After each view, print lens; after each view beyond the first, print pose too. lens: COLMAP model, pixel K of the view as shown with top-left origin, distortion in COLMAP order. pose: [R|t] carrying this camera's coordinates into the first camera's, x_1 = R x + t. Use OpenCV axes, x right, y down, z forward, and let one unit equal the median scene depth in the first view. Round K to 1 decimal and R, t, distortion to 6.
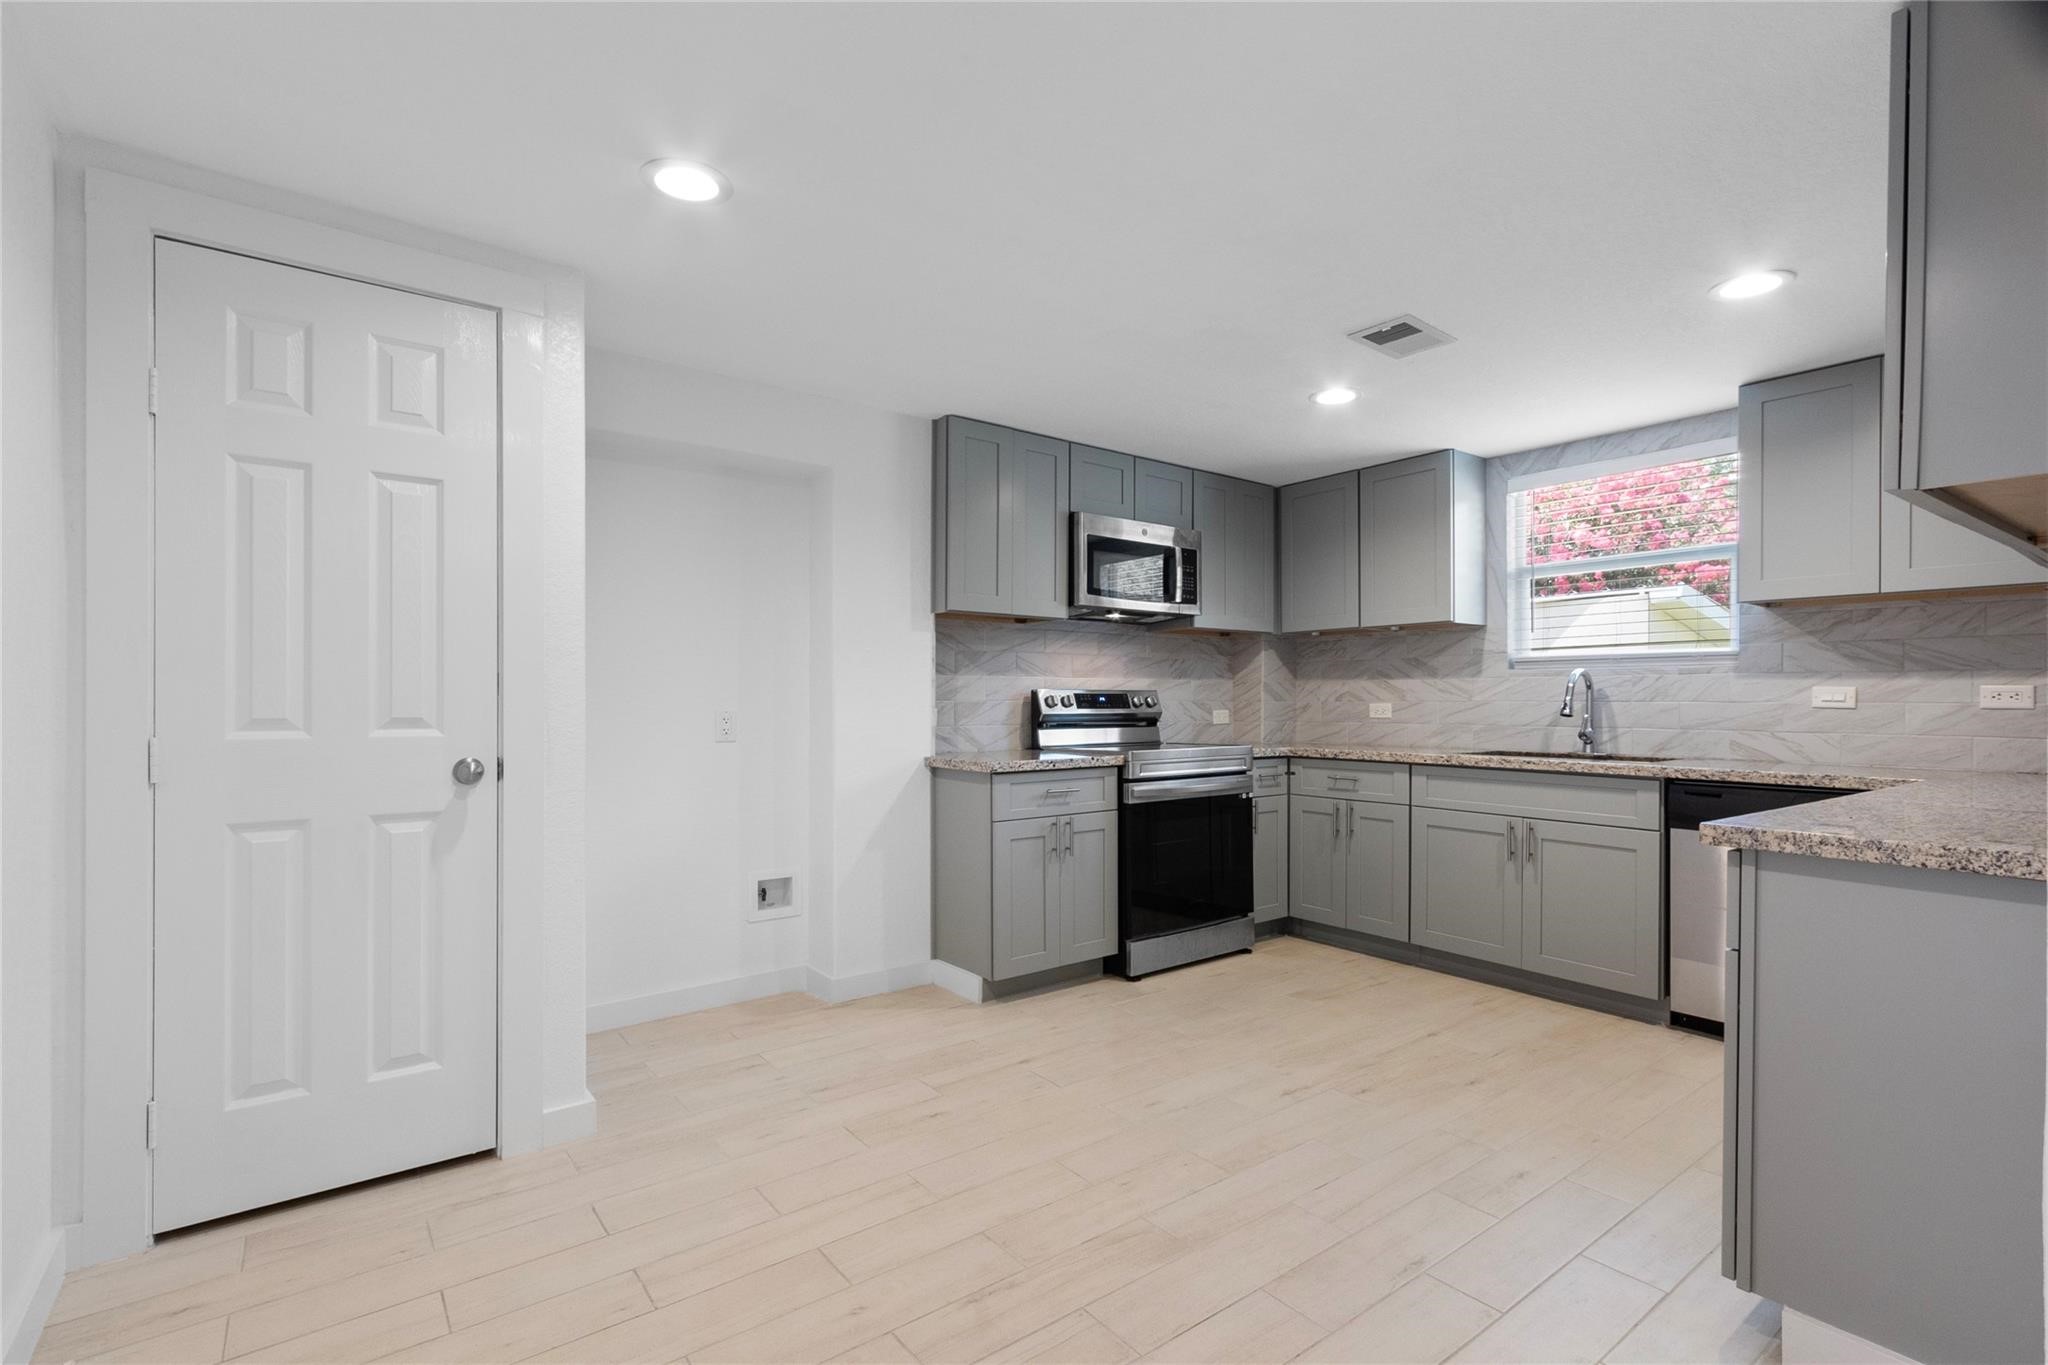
lens RADIAL K [[946.4, 0, 1024.0], [0, 946.4, 682.5], [0, 0, 1]] dist [0.002790, -0.001007]
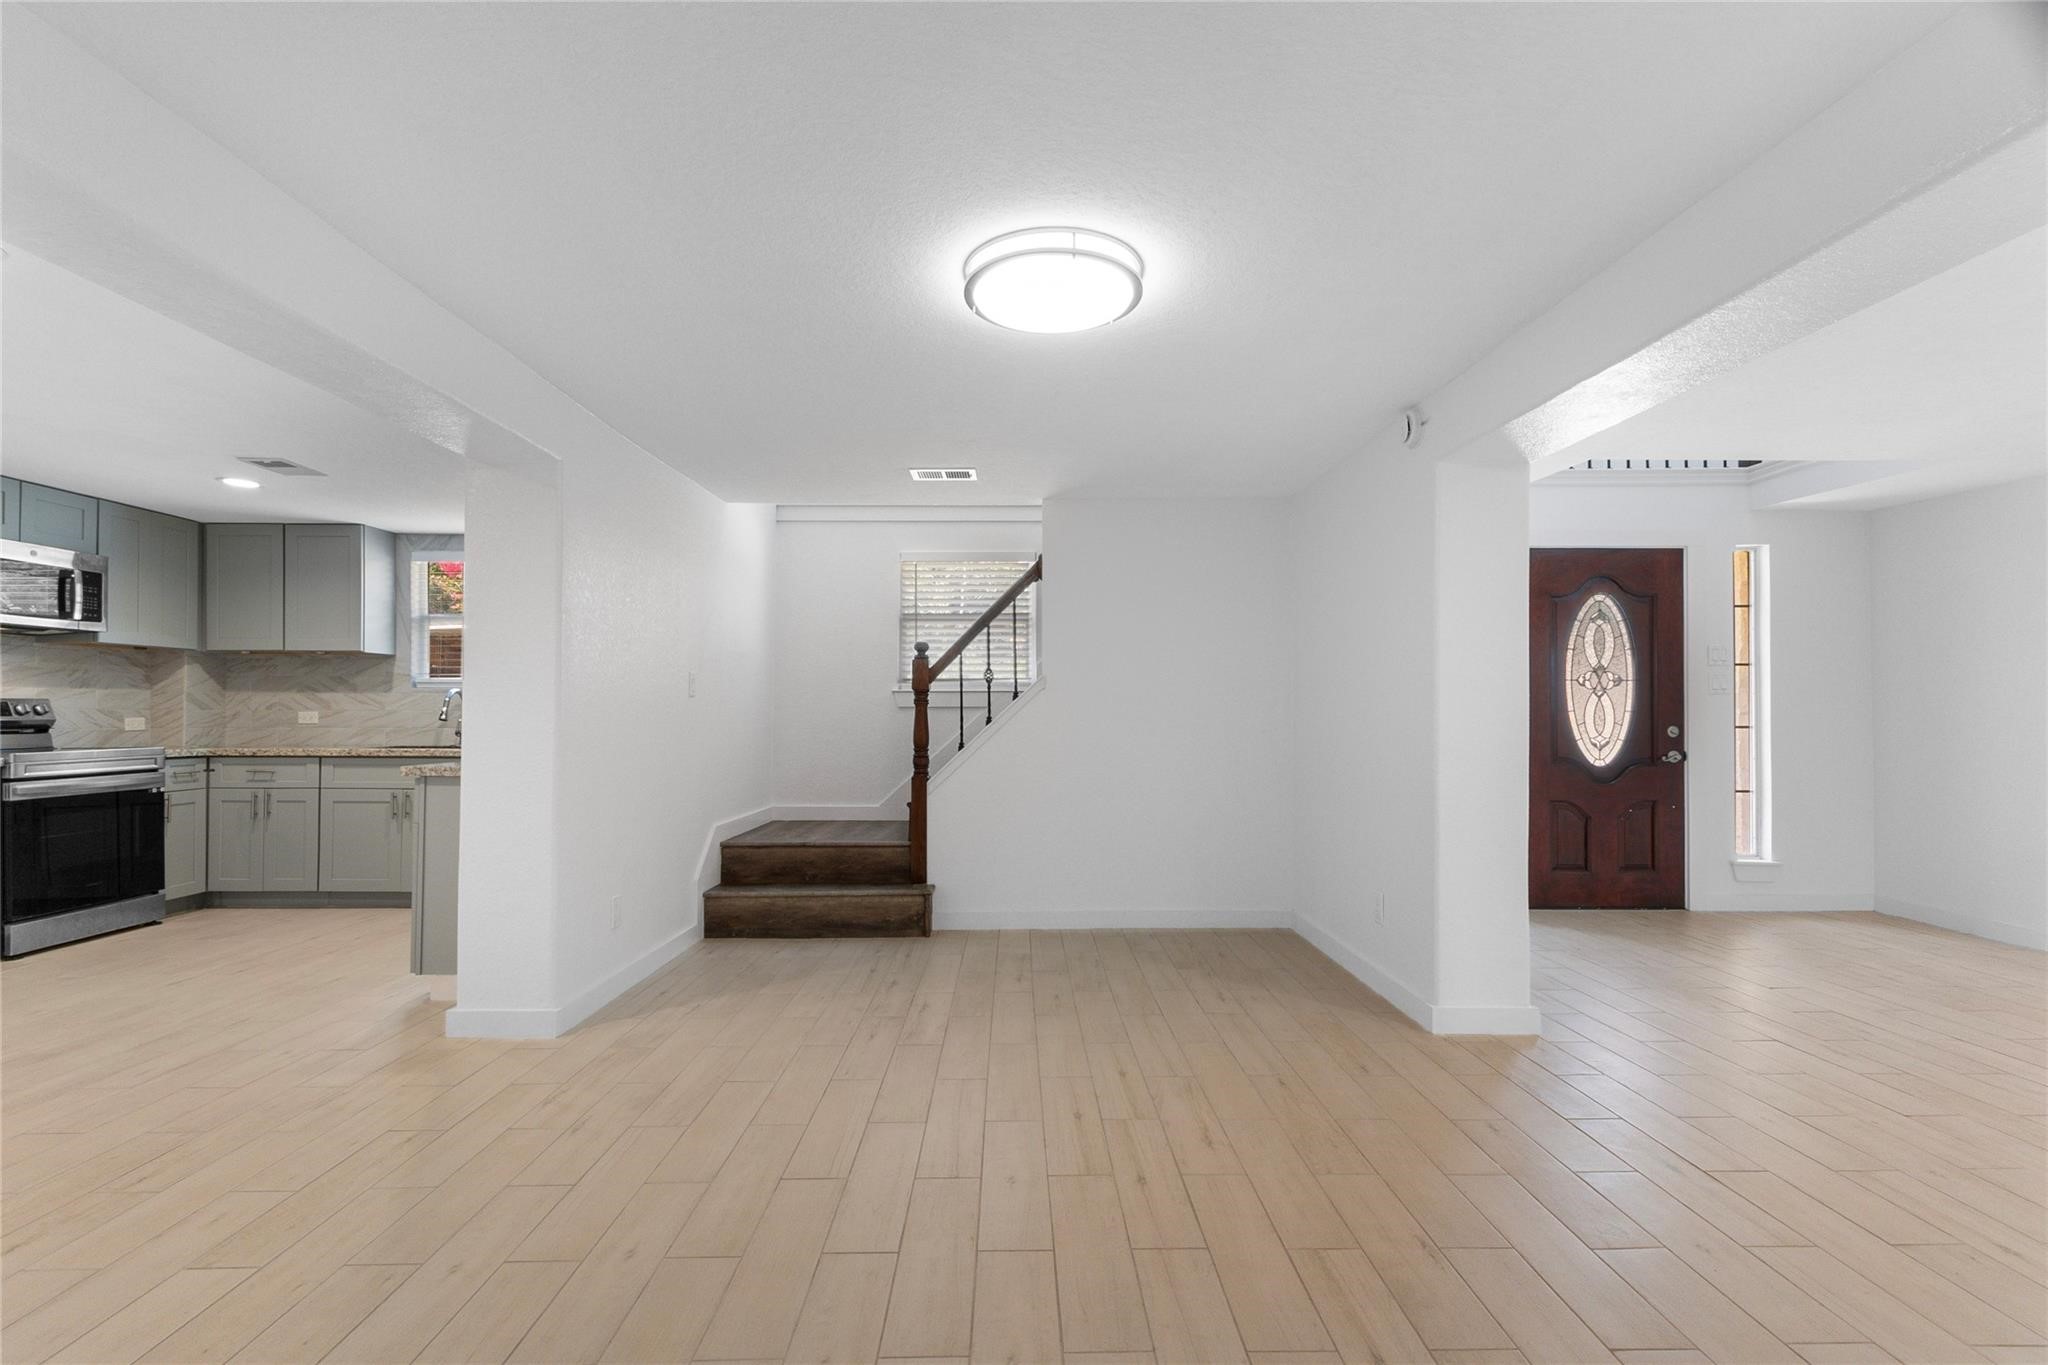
lens RADIAL K [[930.0, 0, 1022.1], [0, 930.0, 708.4], [0, 0, 1]] dist [0.002273, 0.000258]
pose [[0.590006, 0.005327, 0.807381, -0.062941], [-0.019402, 0.999783, 0.007581, -0.010820], [-0.807166, -0.020137, 0.589981, -0.522922]]
